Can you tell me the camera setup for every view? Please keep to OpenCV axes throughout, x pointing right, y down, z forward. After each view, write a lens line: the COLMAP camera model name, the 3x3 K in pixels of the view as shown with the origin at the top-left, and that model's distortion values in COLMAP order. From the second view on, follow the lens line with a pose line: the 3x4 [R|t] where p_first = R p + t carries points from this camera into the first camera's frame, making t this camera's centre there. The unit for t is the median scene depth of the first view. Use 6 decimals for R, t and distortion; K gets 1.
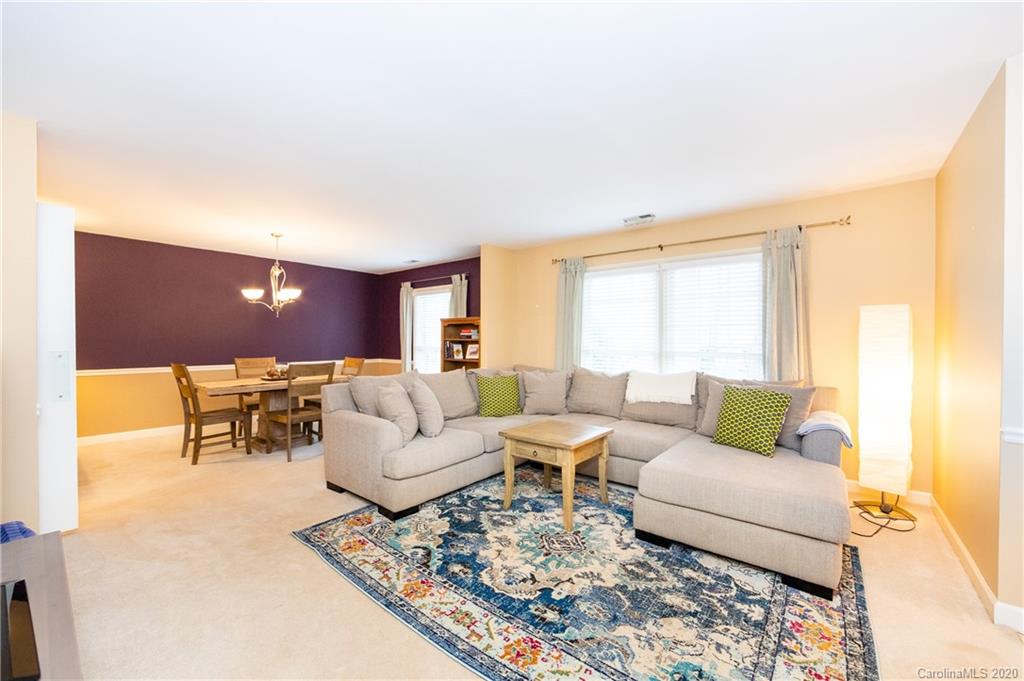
lens RADIAL K [[402.4, 0, 511.6], [0, 402.4, 343.6], [0, 0, 1]] dist [-0.000452, 0.000213]
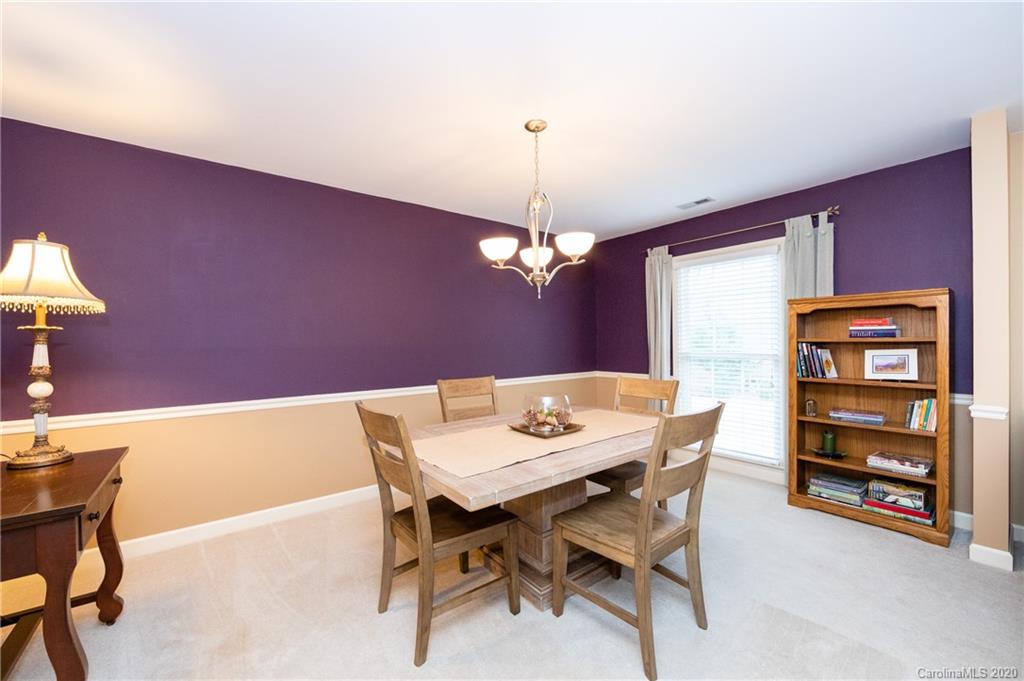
lens RADIAL K [[402.4, 0, 513.6], [0, 402.4, 341.6], [0, 0, 1]] dist [-0.000452, 0.000213]
pose [[0.976945, -0.015623, -0.212921, -0.400189], [0.014135, 0.999864, -0.008510, -0.008566], [0.213025, 0.005305, 0.977032, 0.412366]]
